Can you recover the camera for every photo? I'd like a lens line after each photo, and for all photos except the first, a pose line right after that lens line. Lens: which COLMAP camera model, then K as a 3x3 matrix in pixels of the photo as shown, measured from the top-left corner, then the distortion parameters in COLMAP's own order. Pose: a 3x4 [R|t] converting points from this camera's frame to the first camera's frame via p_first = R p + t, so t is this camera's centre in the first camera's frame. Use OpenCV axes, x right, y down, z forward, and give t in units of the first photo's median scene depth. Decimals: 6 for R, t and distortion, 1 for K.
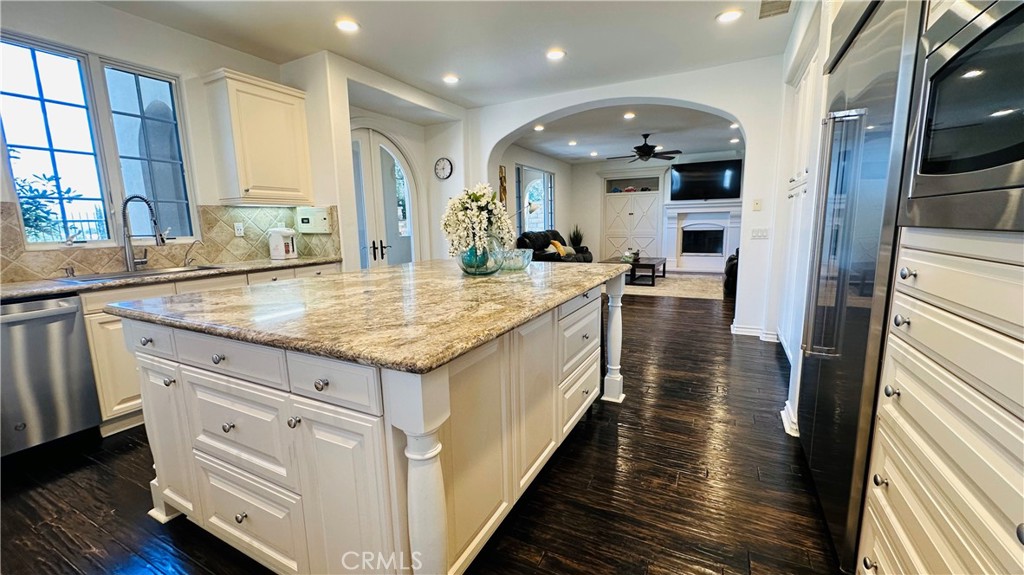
lens RADIAL K [[407.0, 0, 512.0], [0, 407.0, 287.5], [0, 0, 1]] dist [-0.002528, -0.000229]
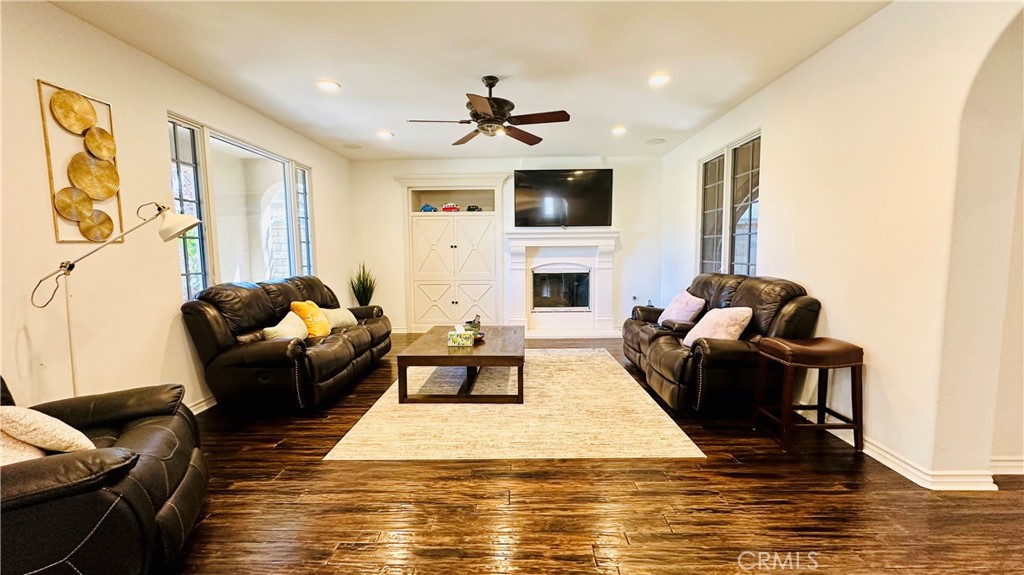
lens RADIAL K [[407.0, 0, 512.0], [0, 407.0, 287.5], [0, 0, 1]] dist [-0.002528, -0.000229]
pose [[0.897278, -0.026292, 0.440682, 0.103748], [0.059377, 0.996342, -0.061455, -0.079989], [-0.437455, 0.081309, 0.895557, 0.435854]]
